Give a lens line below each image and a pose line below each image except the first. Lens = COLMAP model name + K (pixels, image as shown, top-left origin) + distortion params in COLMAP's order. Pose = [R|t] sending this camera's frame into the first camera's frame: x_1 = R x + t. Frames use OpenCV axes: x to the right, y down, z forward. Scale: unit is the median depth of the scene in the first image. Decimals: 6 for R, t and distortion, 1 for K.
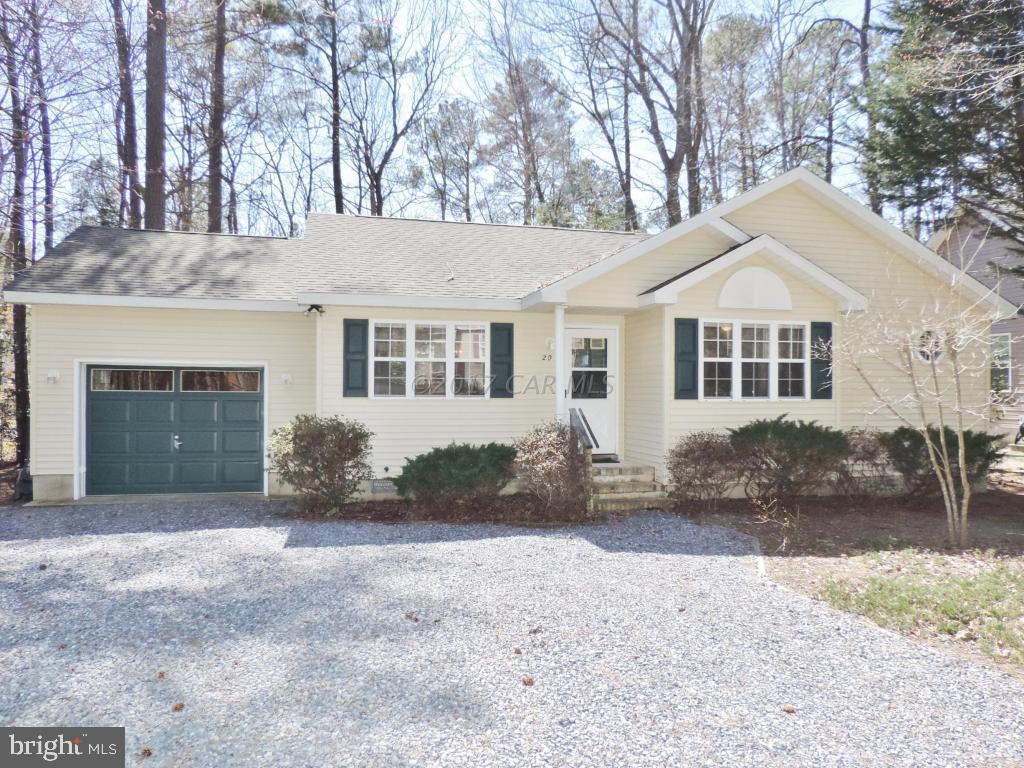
lens RADIAL K [[729.1, 0, 513.6], [0, 729.1, 385.4], [0, 0, 1]] dist [-0.017468, -0.002558]
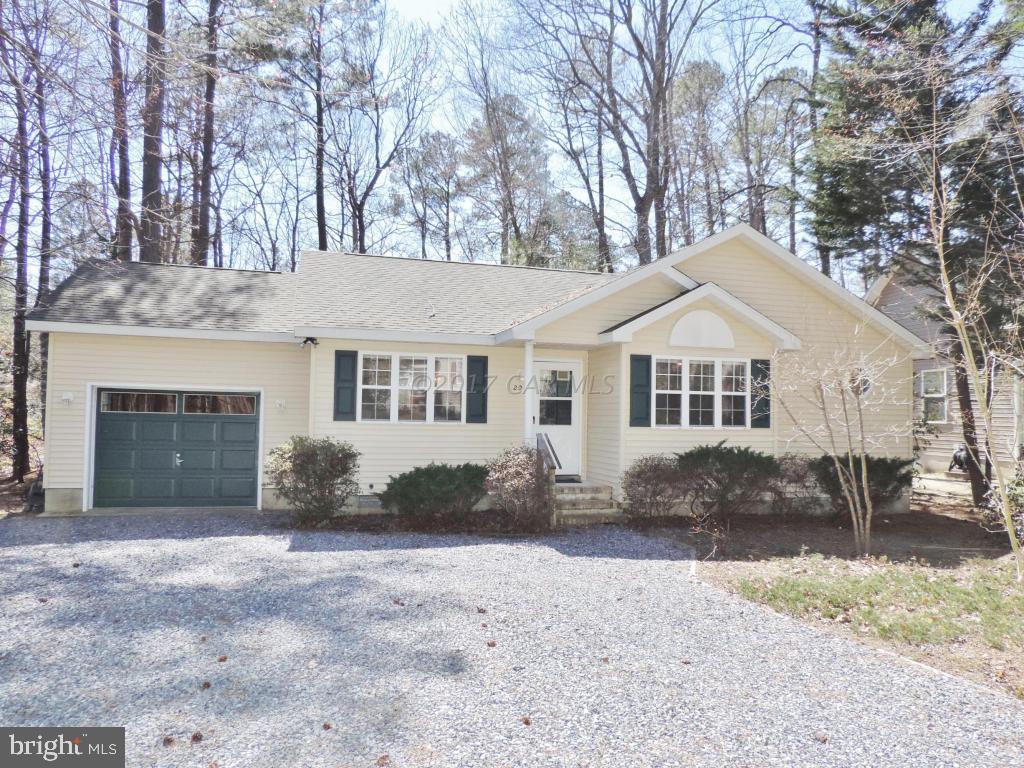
lens RADIAL K [[729.1, 0, 513.6], [0, 729.1, 385.4], [0, 0, 1]] dist [-0.017468, -0.002558]
pose [[0.999387, 0.014375, 0.031917, 0.004464], [-0.013302, 0.999347, -0.033610, -0.004122], [-0.032379, 0.033164, 0.998925, -0.122289]]
